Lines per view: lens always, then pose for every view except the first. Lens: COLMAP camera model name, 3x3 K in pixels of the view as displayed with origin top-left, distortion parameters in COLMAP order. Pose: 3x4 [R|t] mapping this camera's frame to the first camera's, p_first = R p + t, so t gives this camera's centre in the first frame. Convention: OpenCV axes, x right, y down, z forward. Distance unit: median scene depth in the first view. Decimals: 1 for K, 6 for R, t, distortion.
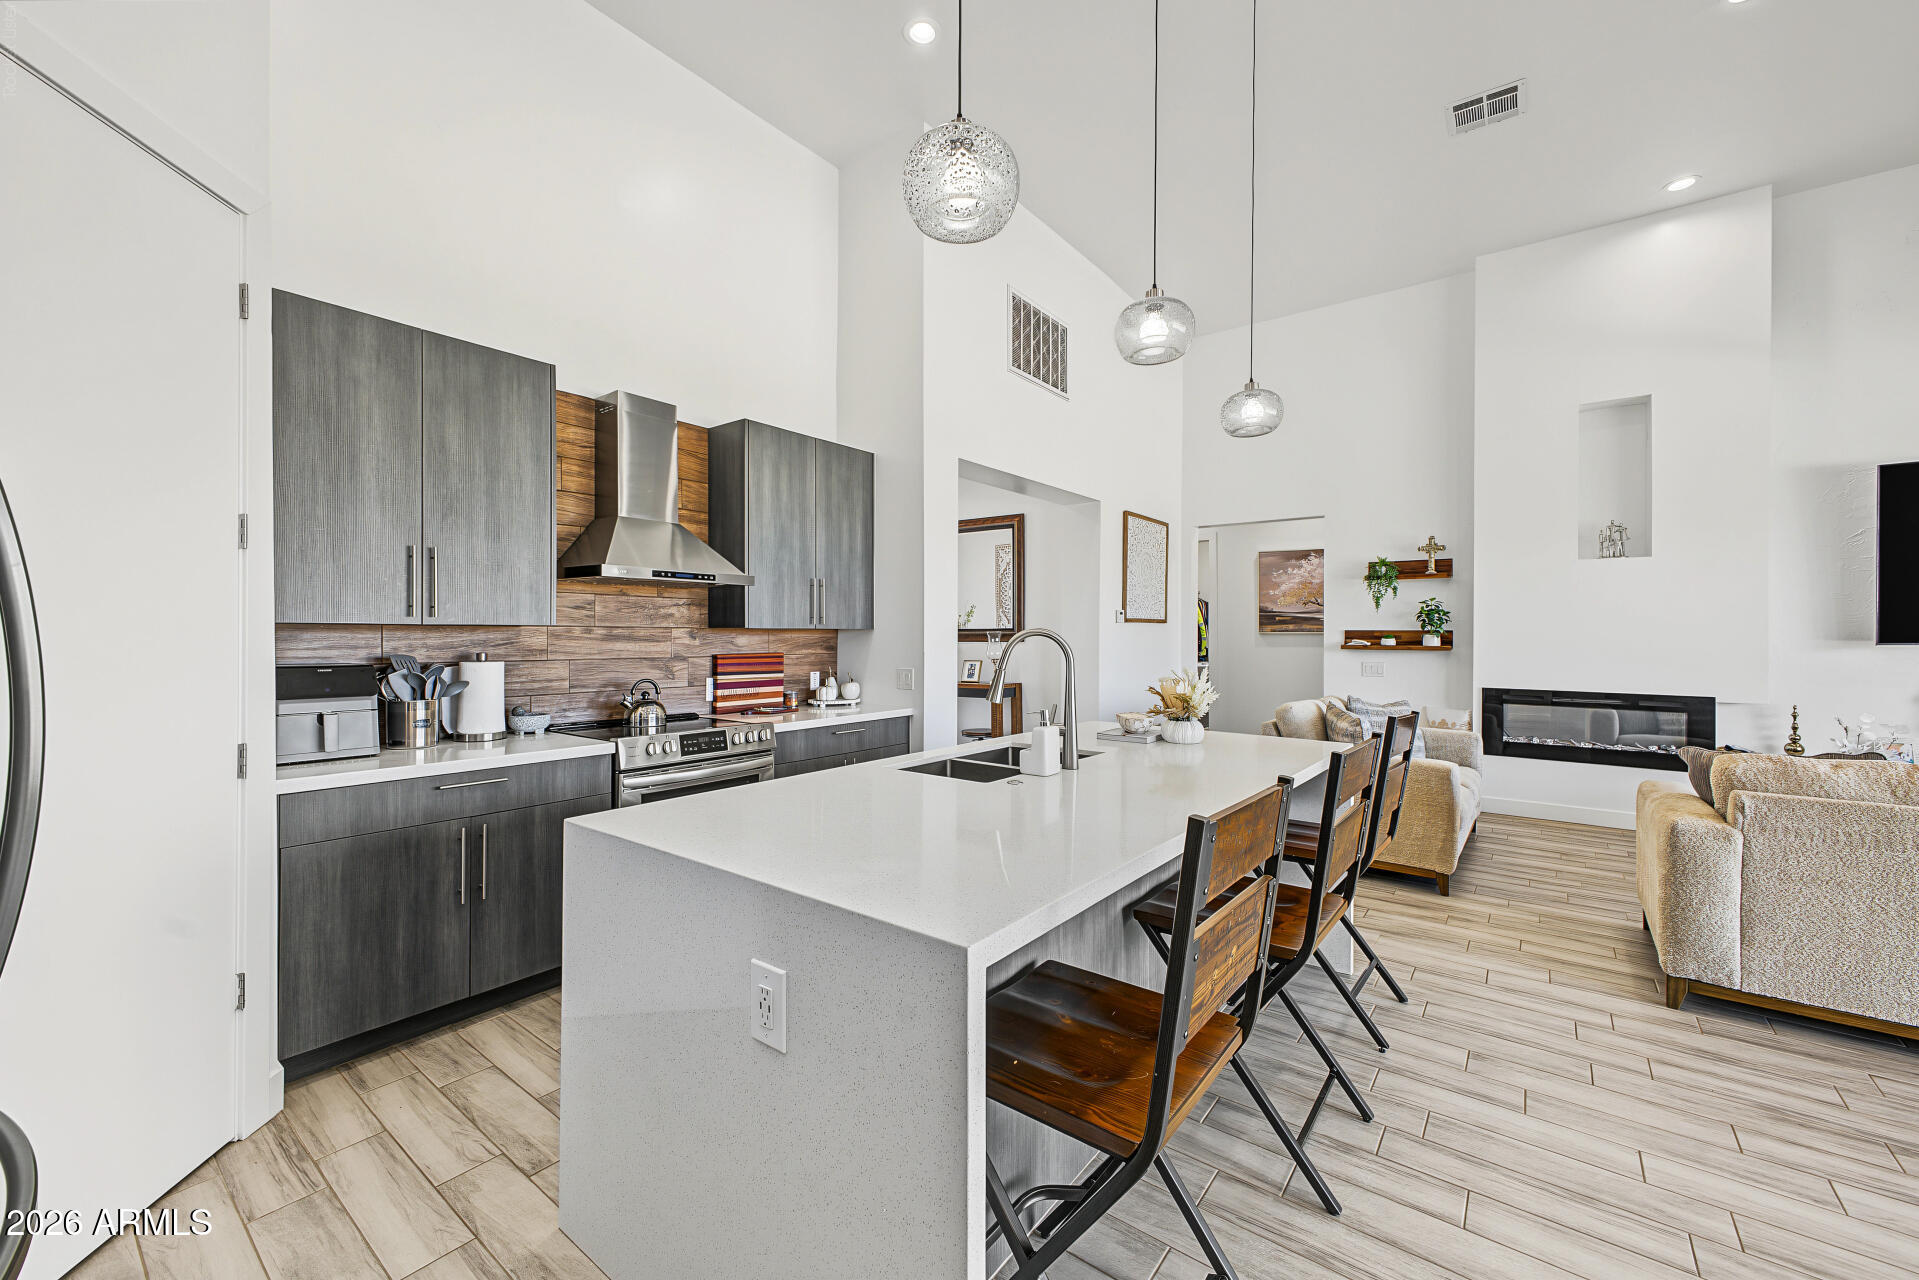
lens RADIAL K [[752.9, 0, 961.9], [0, 752.9, 630.9], [0, 0, 1]] dist [0.014798, -0.003825]
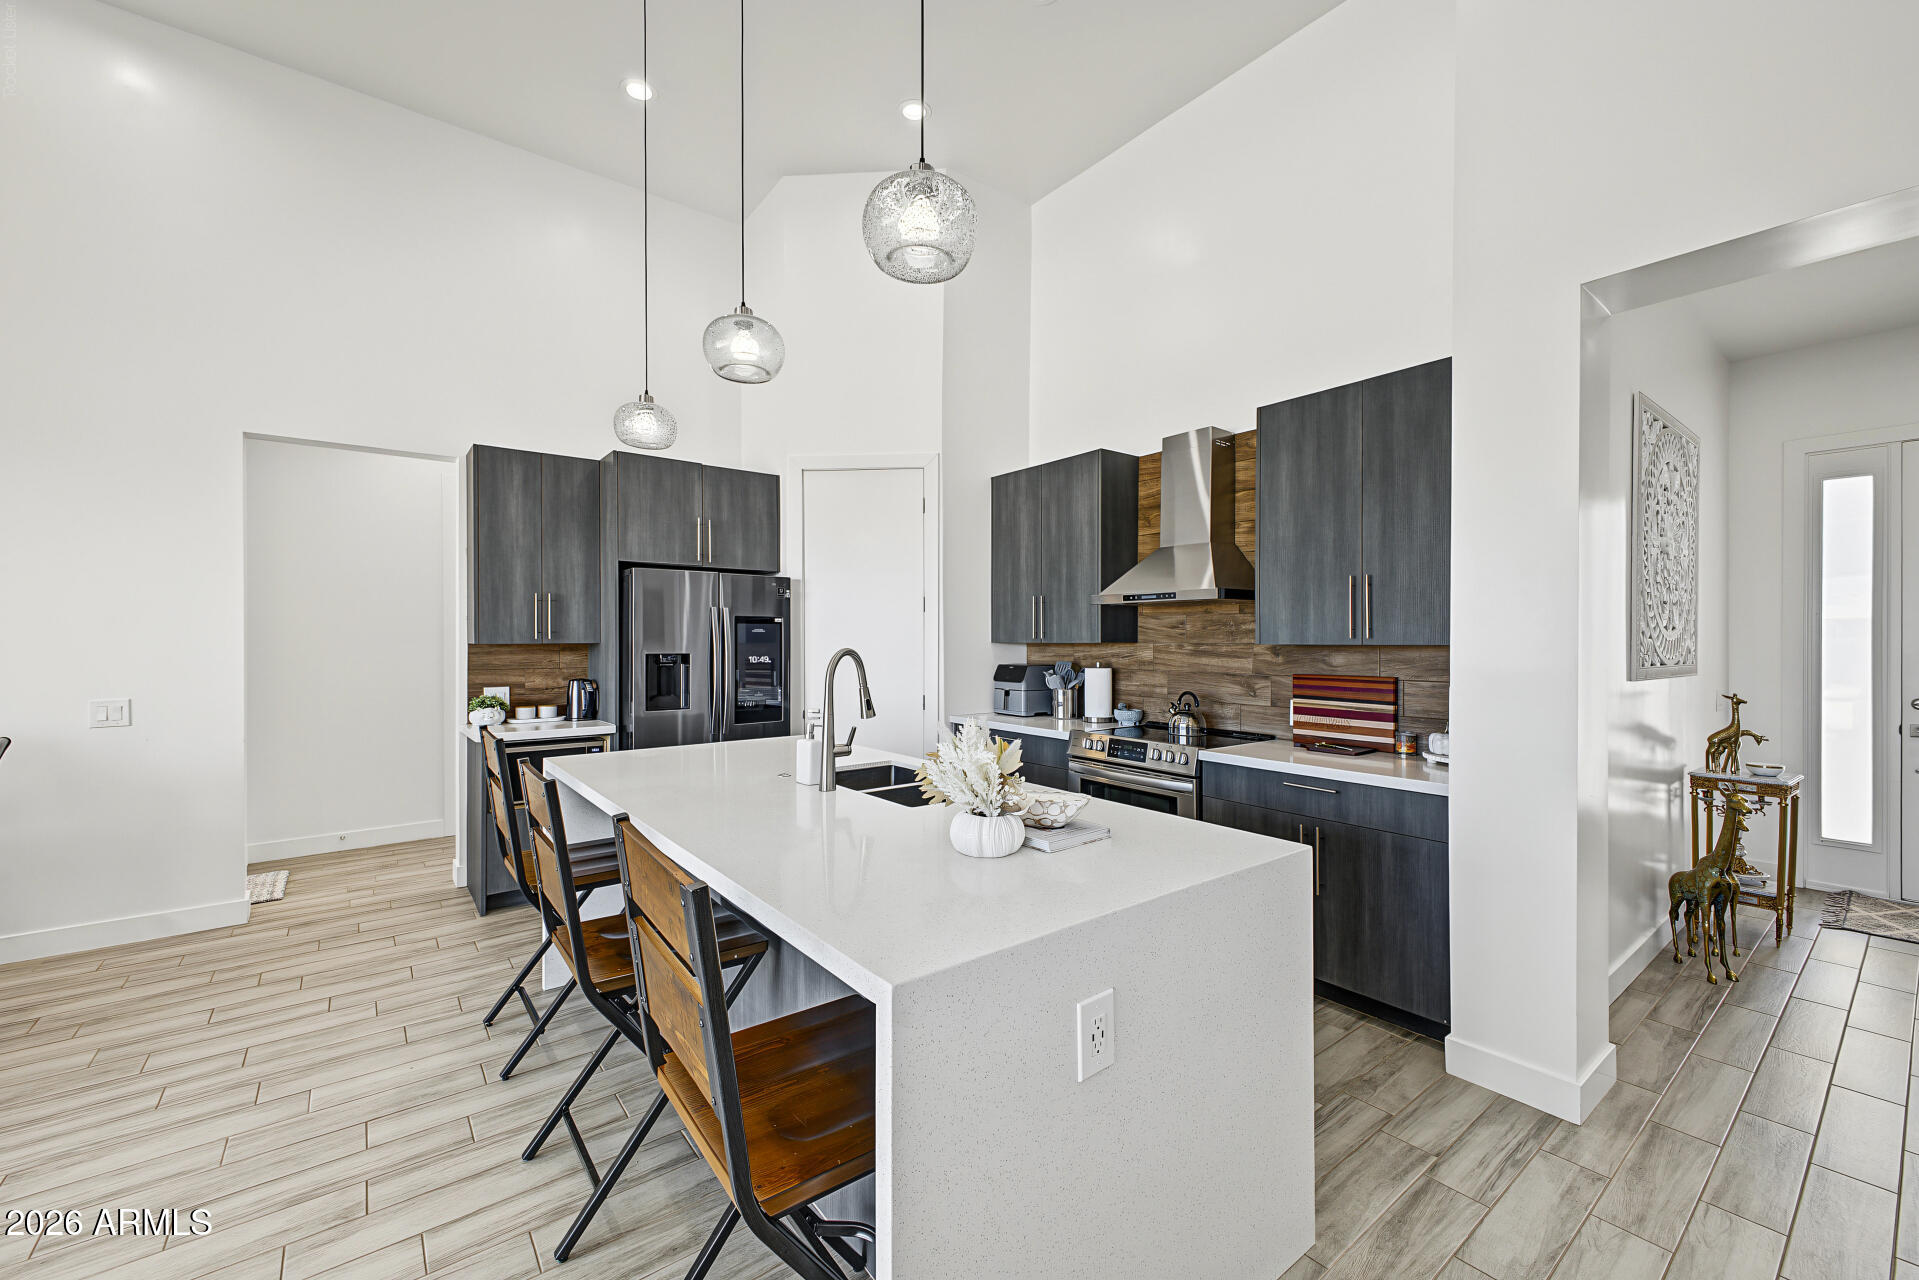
lens RADIAL K [[767.6, 0, 959.5], [0, 767.6, 640.0], [0, 0, 1]] dist [0.009683, -0.000131]
pose [[-0.244029, -0.001677, -0.969766, 0.496652], [0.002615, 0.999994, -0.002387, -0.005620], [0.969764, -0.003119, -0.244023, 0.648815]]
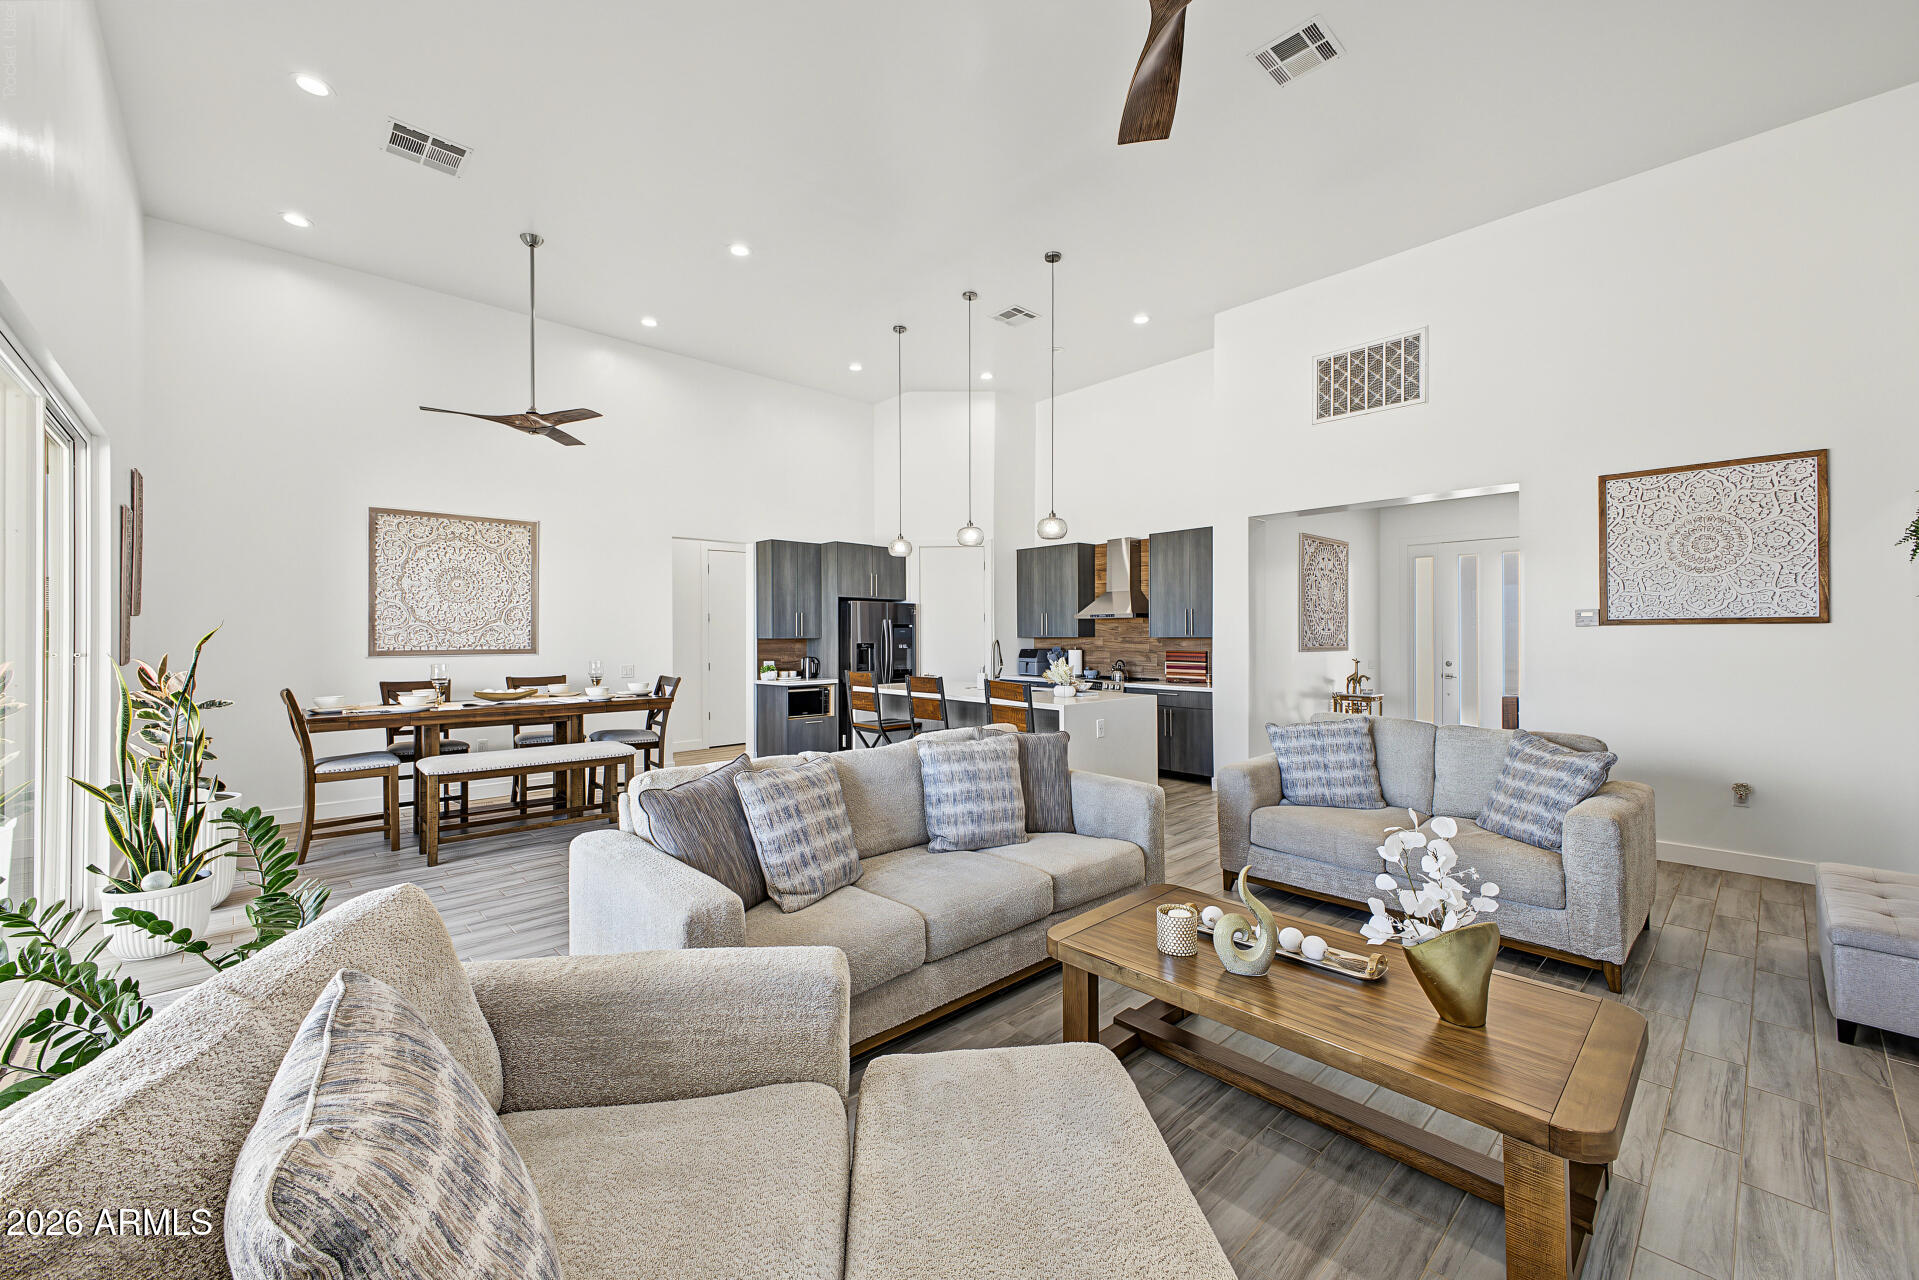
lens RADIAL K [[752.9, 0, 961.9], [0, 752.9, 630.9], [0, 0, 1]] dist [0.014798, -0.003825]
pose [[-0.159624, -0.008608, -0.987140, 1.315498], [0.005553, 0.999938, -0.009618, -0.003203], [0.987162, -0.007017, -0.159566, 0.608028]]
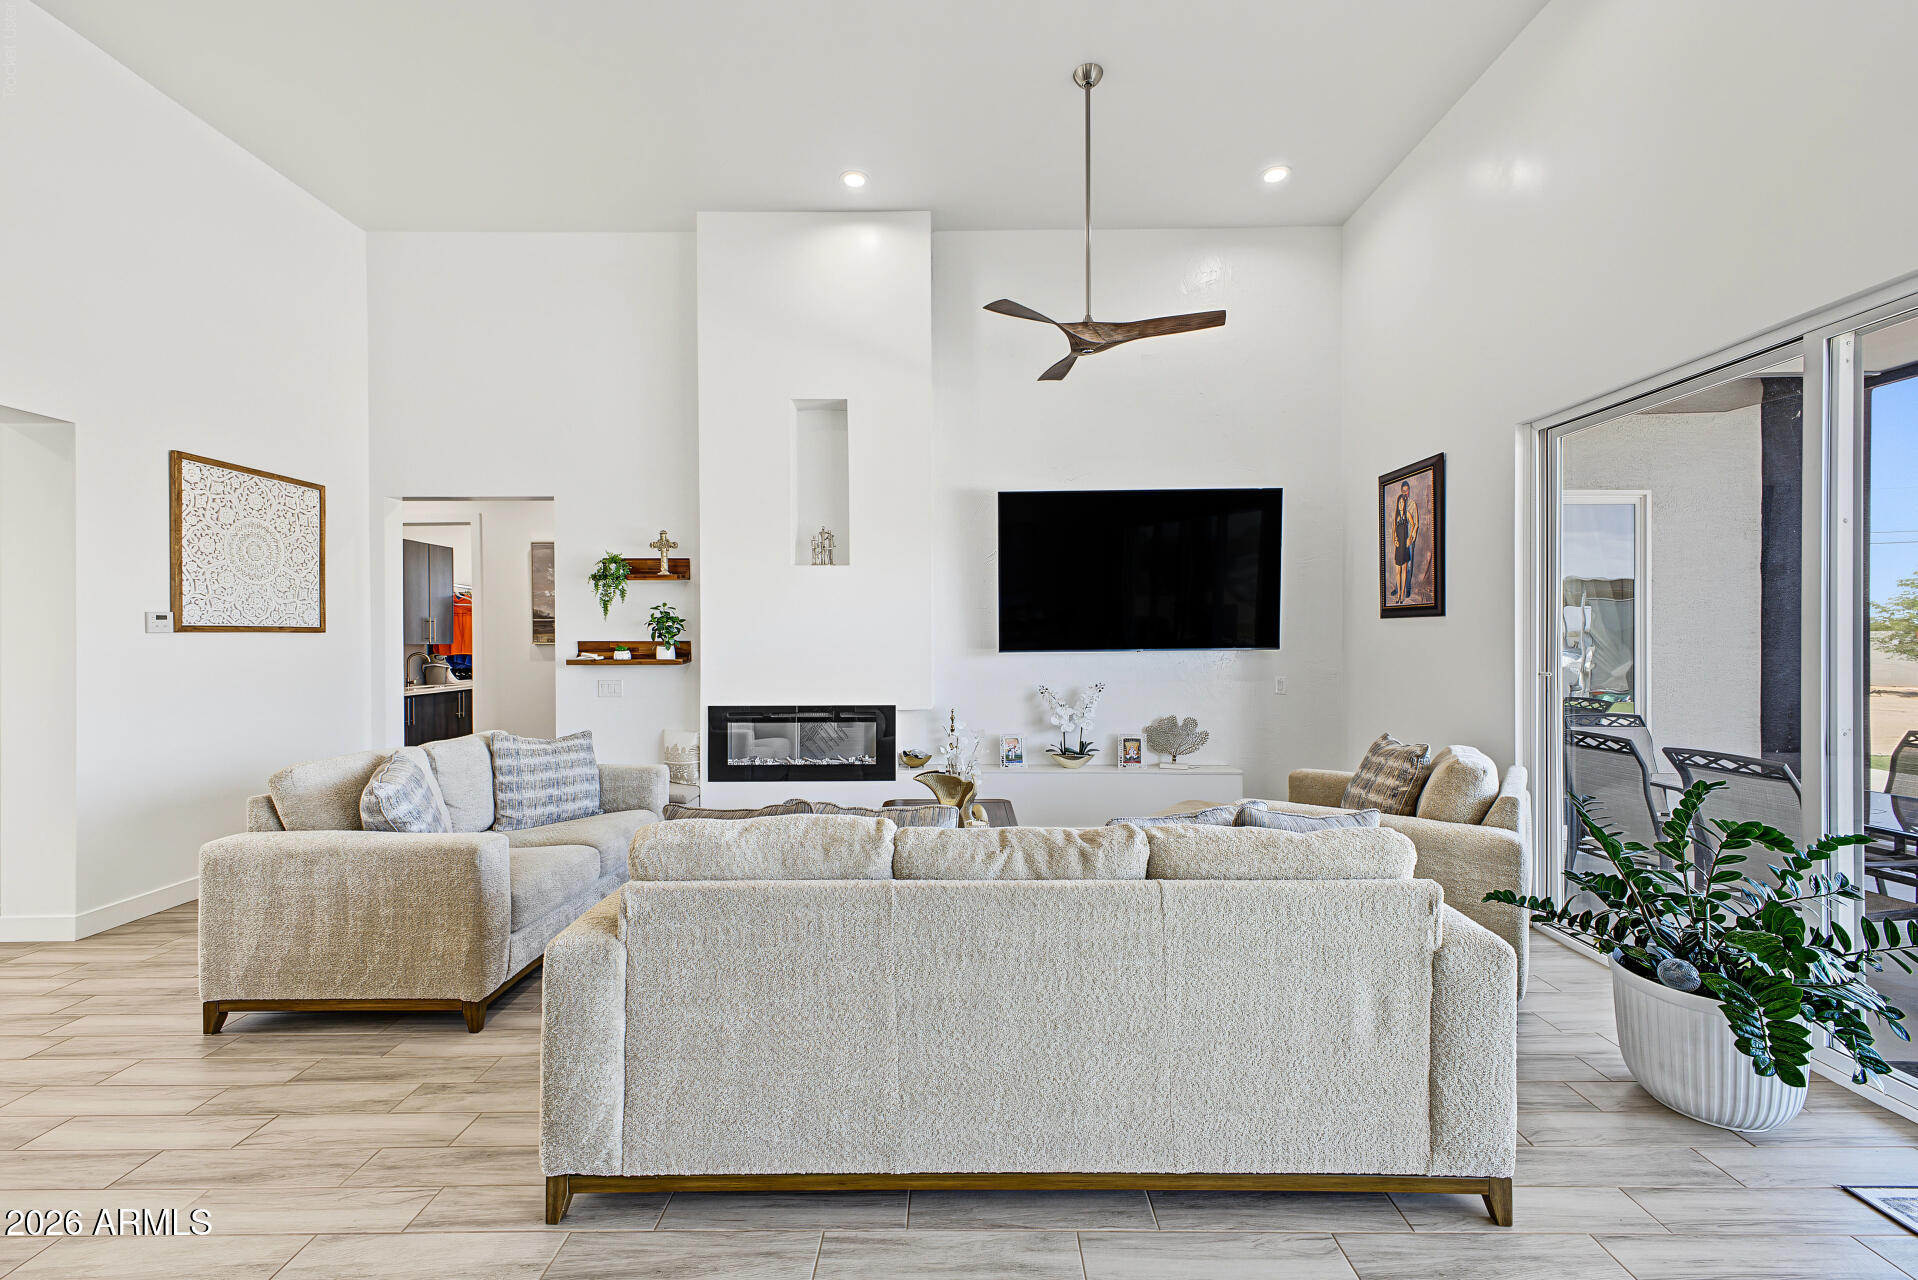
lens RADIAL K [[760.0, 0, 962.2], [0, 760.0, 640.8], [0, 0, 1]] dist [0.010672, -0.003513]
pose [[0.794525, -0.010427, 0.607142, 0.431005], [0.005591, 0.999936, 0.009857, -0.008912], [-0.607205, -0.004437, 0.794533, 0.134547]]
